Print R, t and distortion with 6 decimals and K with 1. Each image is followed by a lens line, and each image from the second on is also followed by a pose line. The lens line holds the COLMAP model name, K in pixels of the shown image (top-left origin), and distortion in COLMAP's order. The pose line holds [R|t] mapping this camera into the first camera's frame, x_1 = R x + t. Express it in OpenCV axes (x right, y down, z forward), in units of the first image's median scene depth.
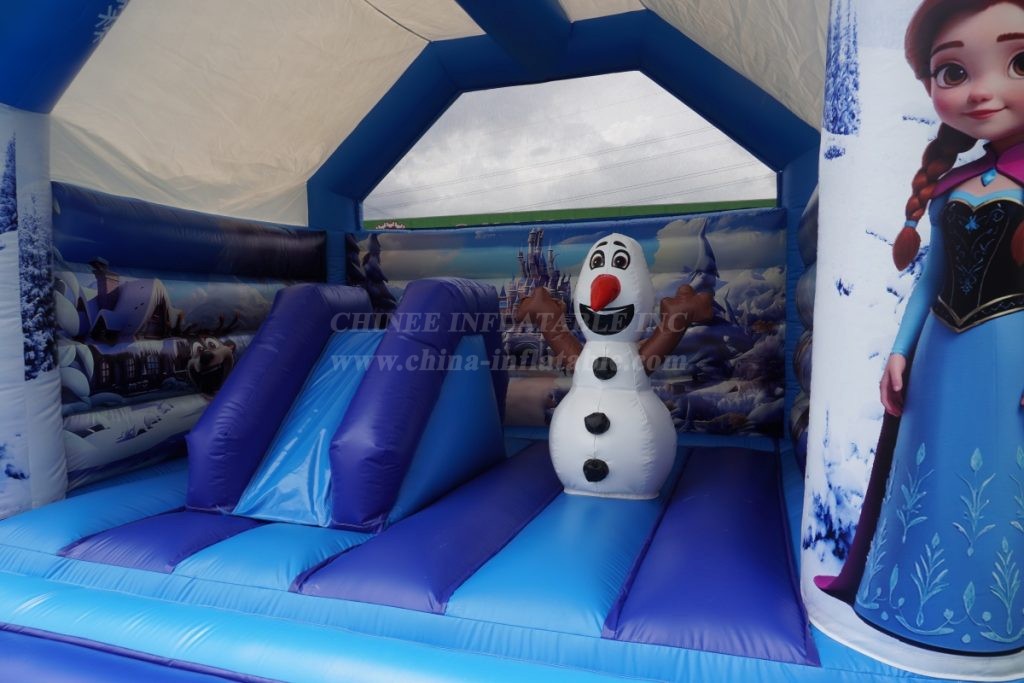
lens RADIAL K [[683.6, 0, 509.5], [0, 683.6, 341.7], [0, 0, 1]] dist [-0.023680, 0.008964]
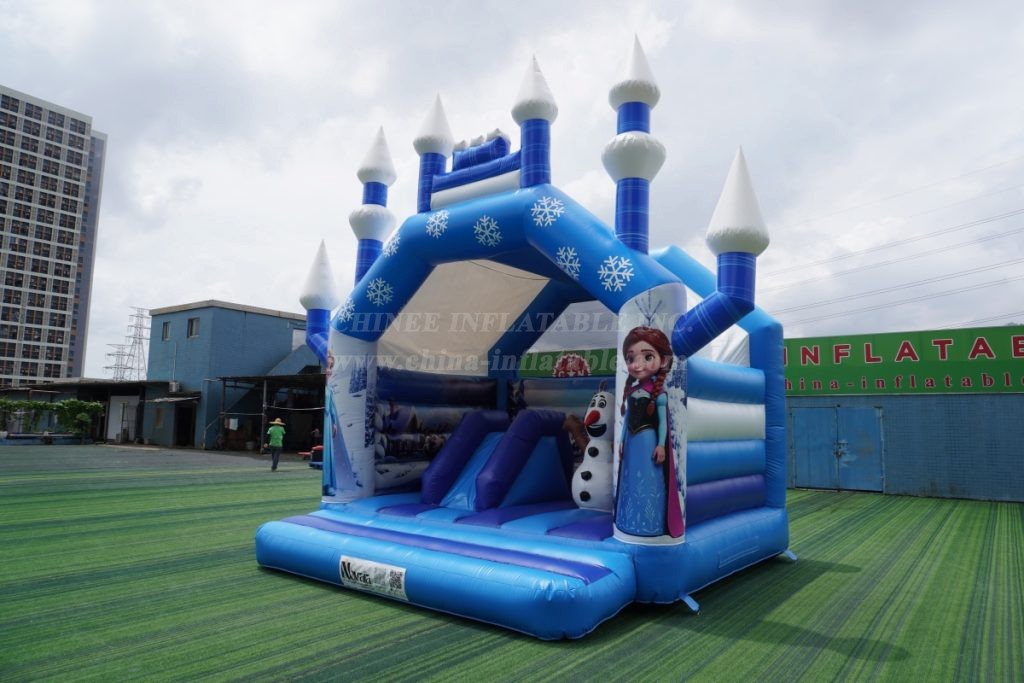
lens RADIAL K [[683.6, 0, 509.4], [0, 683.6, 349.4], [0, 0, 1]] dist [-0.023680, 0.008964]
pose [[0.949415, -0.008144, -0.313920, 0.571108], [-0.038901, 0.988914, -0.143306, 0.036674], [0.311606, 0.148269, 0.938572, -1.214279]]
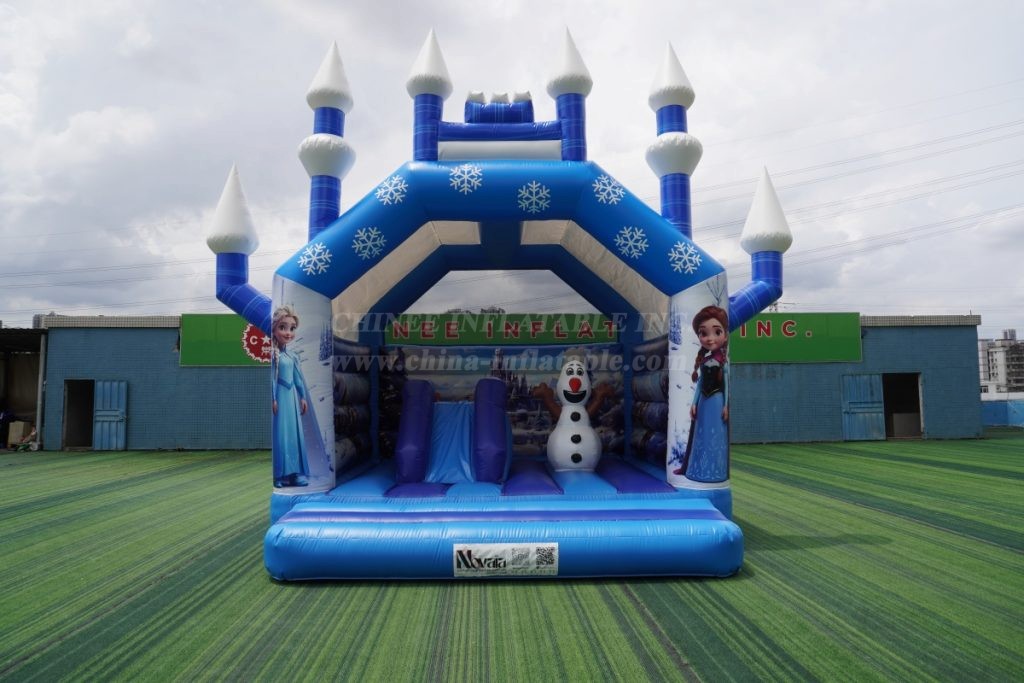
lens RADIAL K [[683.6, 0, 510.0], [0, 683.6, 345.2], [0, 0, 1]] dist [-0.023680, 0.008964]
pose [[0.937464, 0.024231, 0.347238, -0.900368], [0.015365, 0.993721, -0.110825, 0.050592], [-0.347743, 0.109230, 0.931205, -1.165594]]
